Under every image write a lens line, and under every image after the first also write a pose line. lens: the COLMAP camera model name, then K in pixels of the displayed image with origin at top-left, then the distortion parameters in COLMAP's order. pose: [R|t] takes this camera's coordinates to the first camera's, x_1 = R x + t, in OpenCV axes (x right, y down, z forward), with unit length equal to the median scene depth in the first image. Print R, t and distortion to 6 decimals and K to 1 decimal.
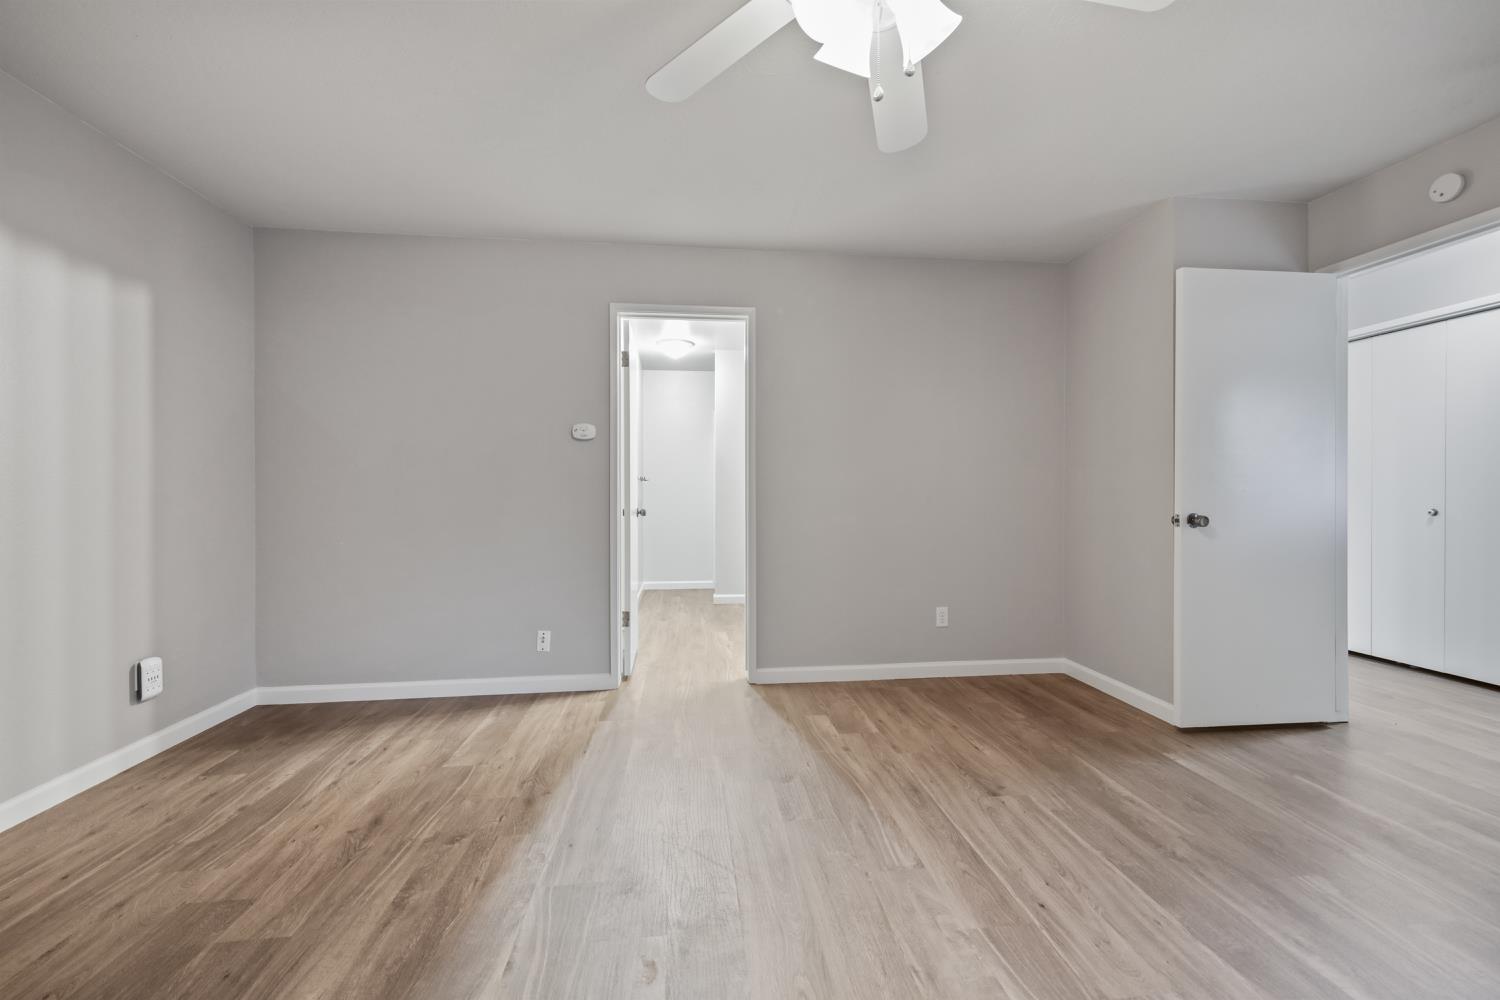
lens RADIAL K [[613.3, 0, 753.9], [0, 613.3, 486.7], [0, 0, 1]] dist [0.019178, -0.008556]
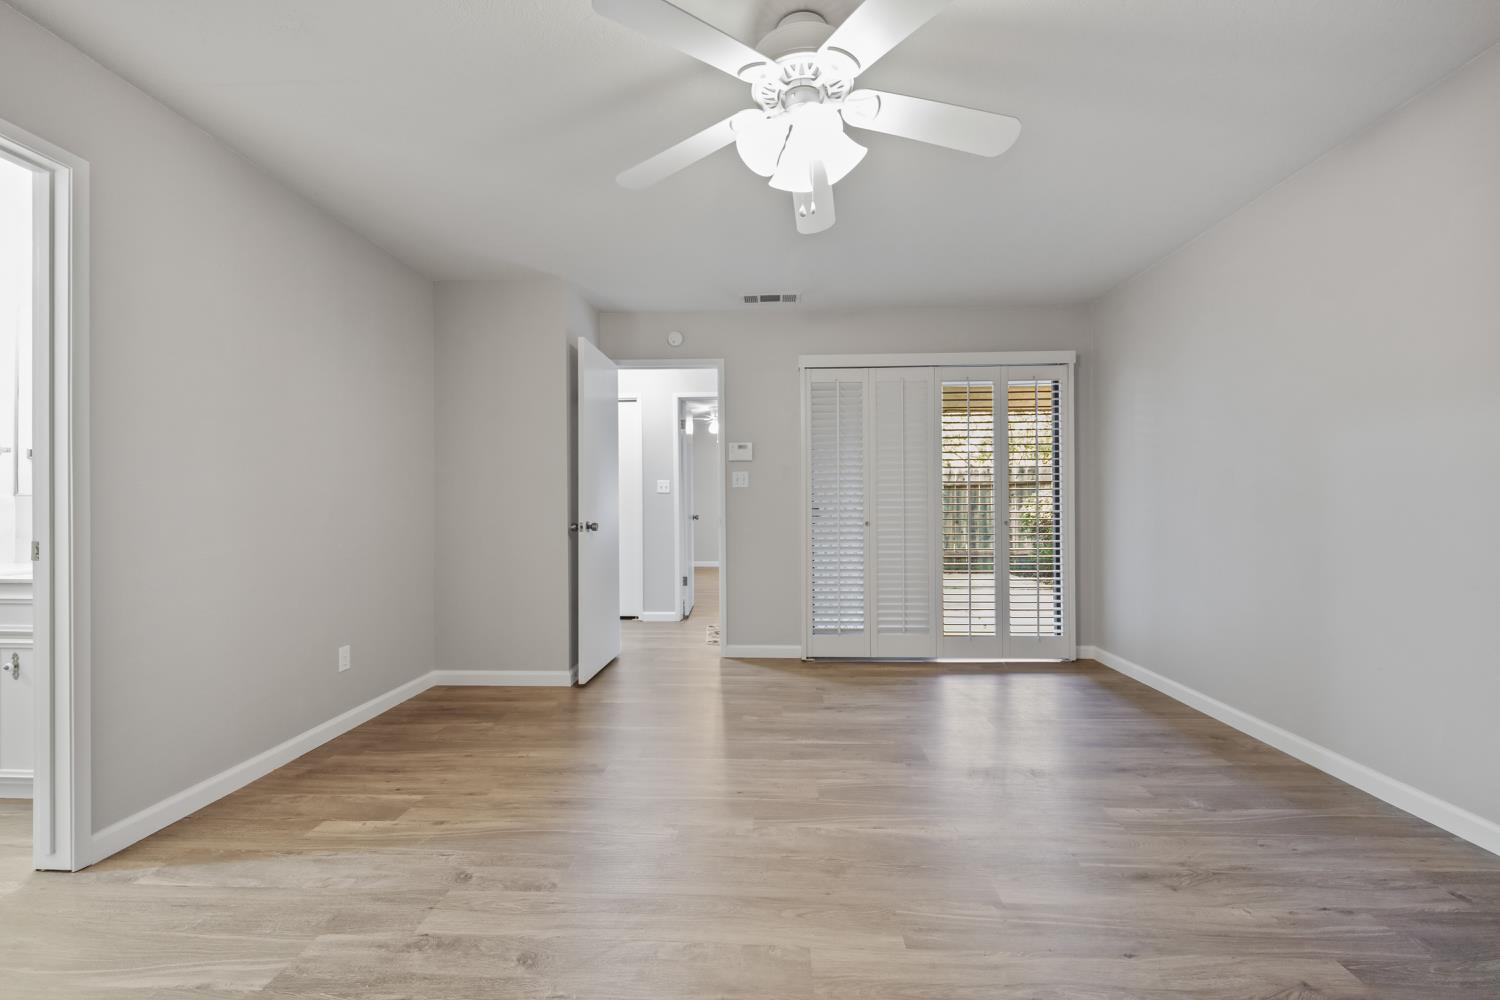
lens RADIAL K [[611.6, 0, 749.2], [0, 611.6, 506.3], [0, 0, 1]] dist [0.019973, -0.011073]
pose [[0.160439, -0.001657, 0.987044, -0.540080], [-0.003634, 0.999991, 0.002270, 0.005828], [-0.987039, -0.003951, 0.160431, 0.434321]]
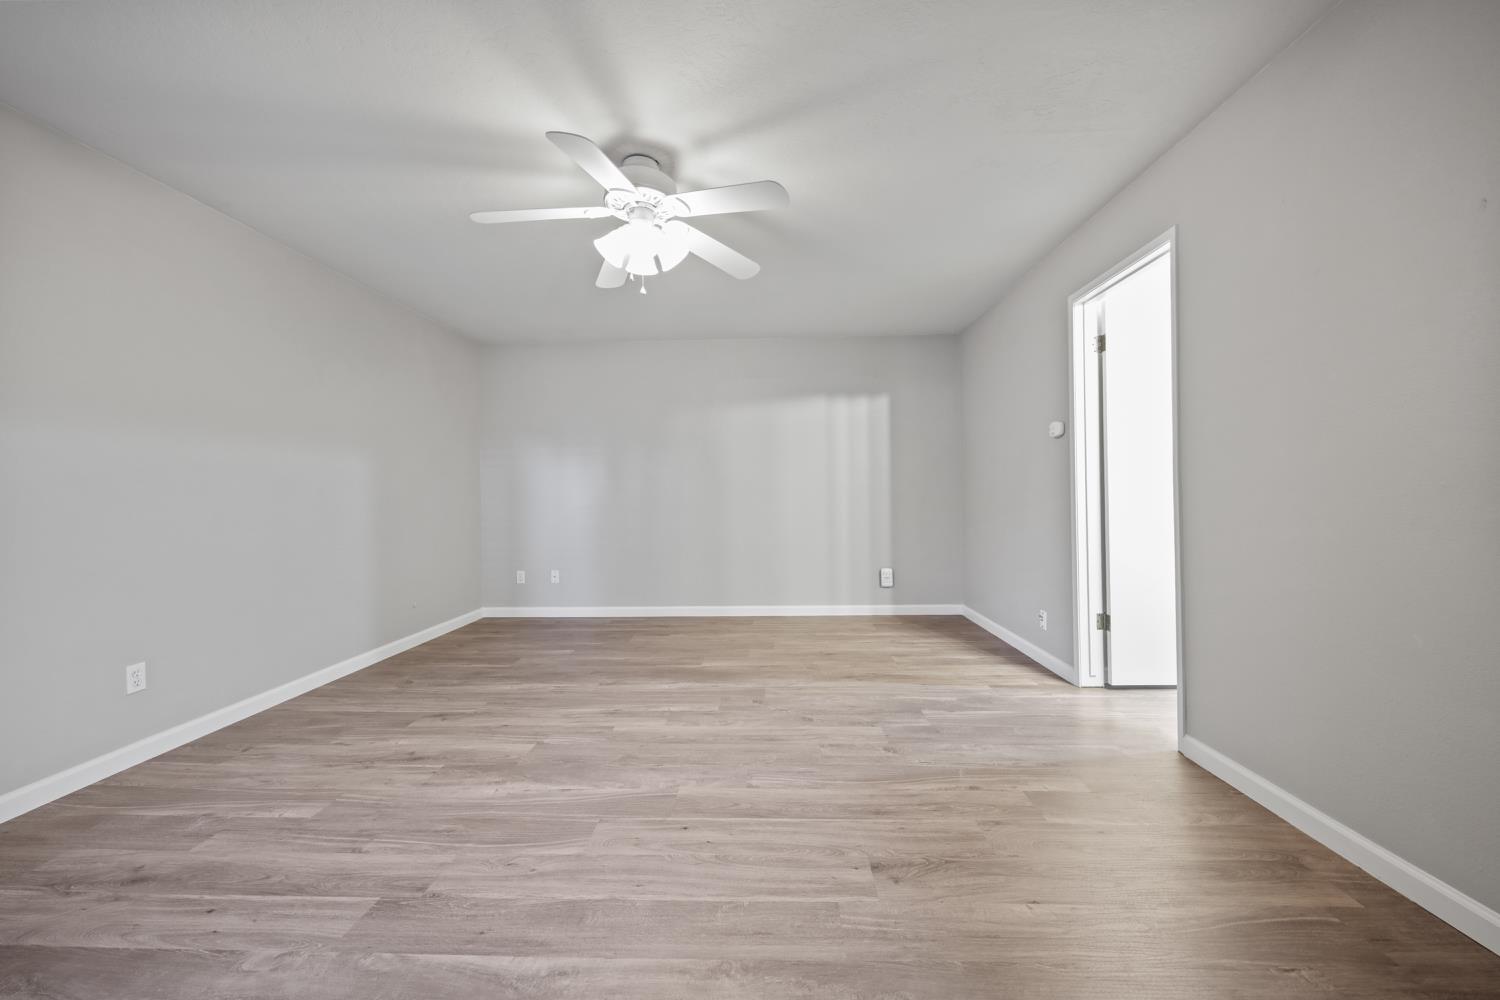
lens RADIAL K [[542.8, 0, 751.4], [0, 542.8, 496.1], [0, 0, 1]] dist [0.000950, -0.000143]
pose [[-0.147984, 0.007310, -0.988963, 0.872957], [0.024273, 0.999698, 0.003758, 0.007721], [0.988692, -0.023449, -0.148116, 0.753968]]
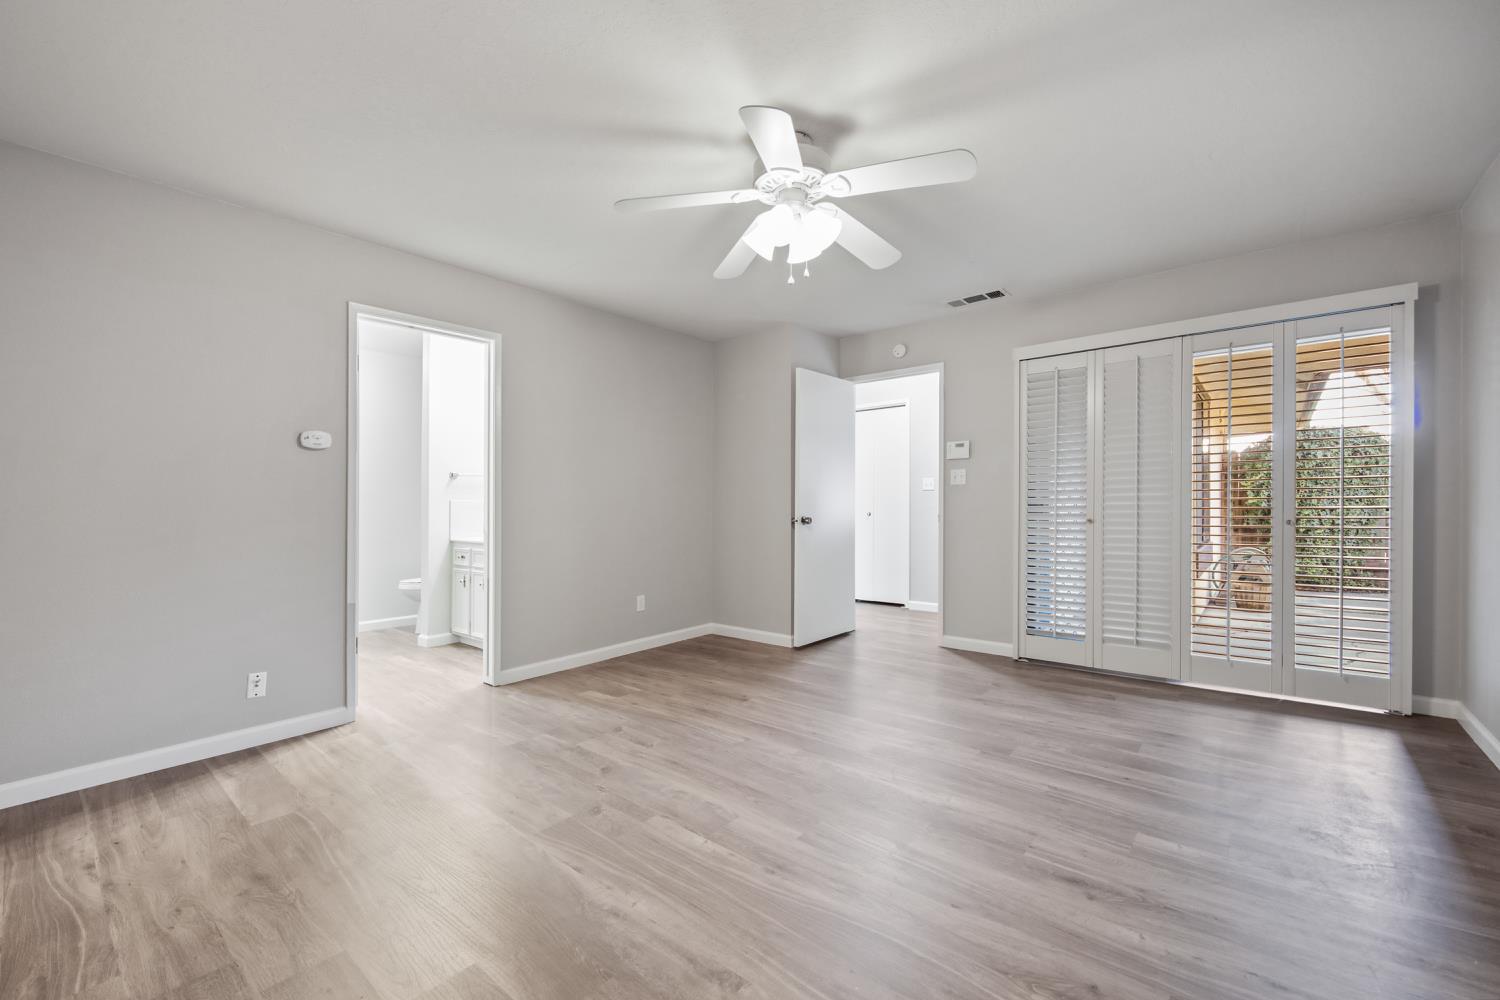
lens RADIAL K [[612.5, 0, 746.6], [0, 612.5, 500.9], [0, 0, 1]] dist [0.001755, -0.000436]
pose [[0.730308, -0.004321, 0.683104, -0.513765], [0.005615, 0.999984, 0.000323, 0.000417], [-0.683095, 0.003599, 0.730321, -0.095592]]
